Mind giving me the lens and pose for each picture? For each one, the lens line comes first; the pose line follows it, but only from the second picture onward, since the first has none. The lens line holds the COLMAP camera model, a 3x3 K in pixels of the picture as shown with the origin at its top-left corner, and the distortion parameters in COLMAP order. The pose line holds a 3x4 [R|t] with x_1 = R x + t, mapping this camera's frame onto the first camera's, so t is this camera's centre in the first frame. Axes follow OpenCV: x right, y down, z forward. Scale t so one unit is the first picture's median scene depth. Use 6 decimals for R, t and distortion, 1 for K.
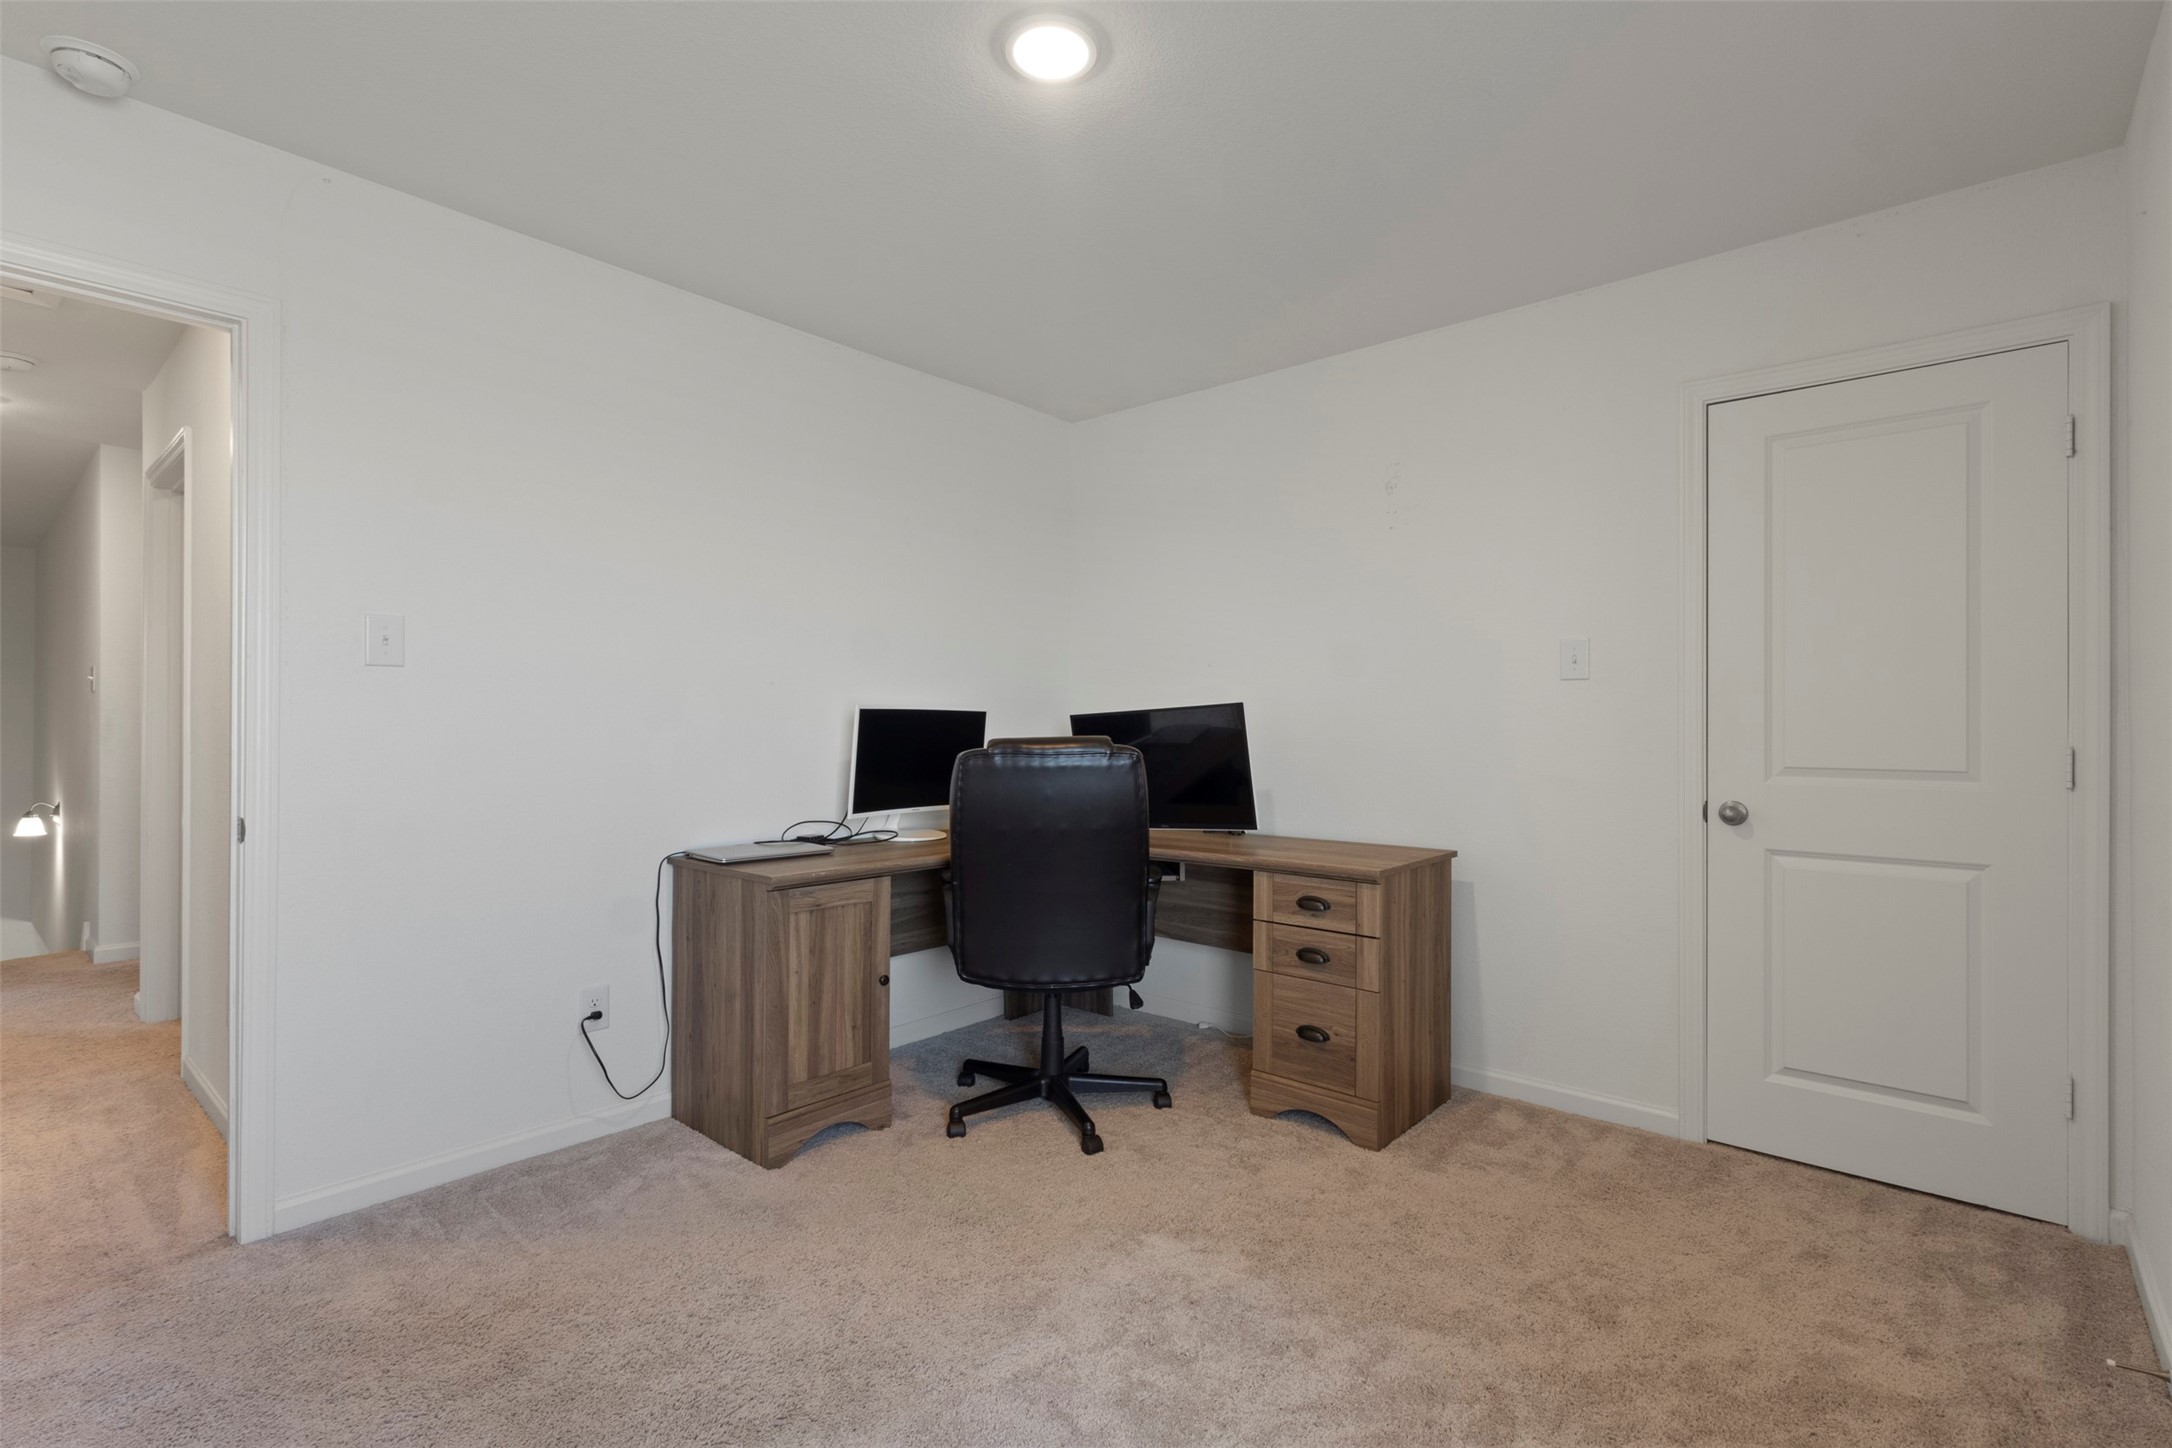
lens RADIAL K [[1005.6, 0, 1087.0], [0, 1005.6, 720.4], [0, 0, 1]] dist [0.000349, 0.001053]
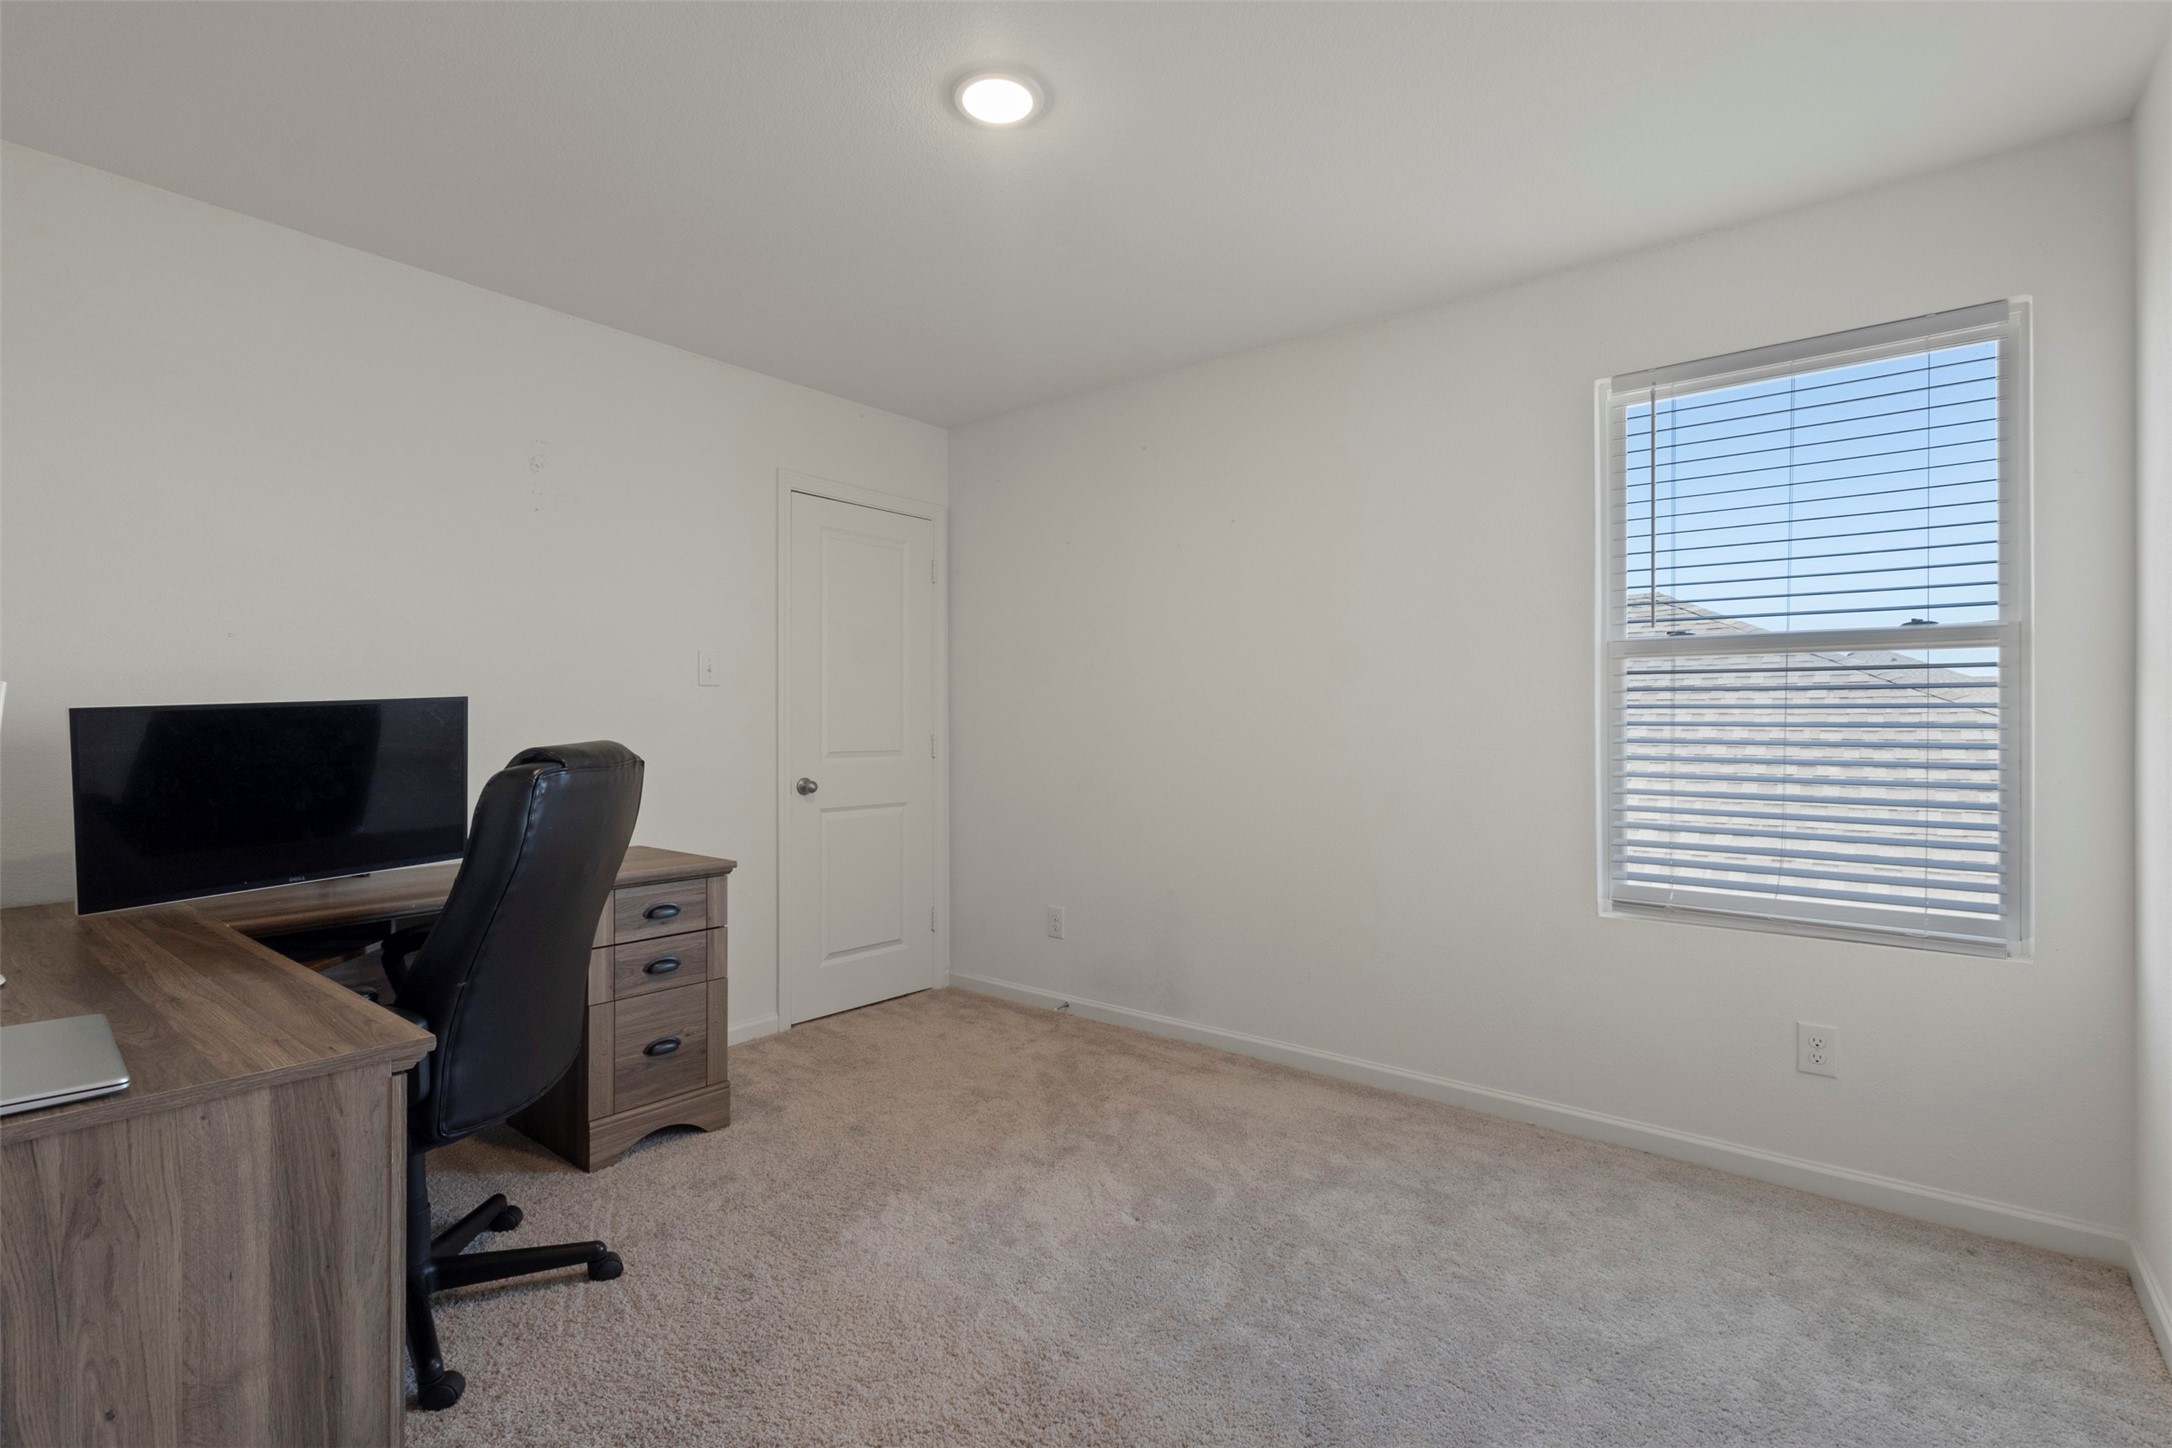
lens RADIAL K [[1005.6, 0, 1087.2], [0, 1005.6, 725.8], [0, 0, 1]] dist [0.000349, 0.001053]
pose [[-0.041053, -0.005657, 0.999141, -0.786037], [-0.004737, 0.999974, 0.005467, -0.002154], [-0.999146, -0.004508, -0.041079, 0.663920]]
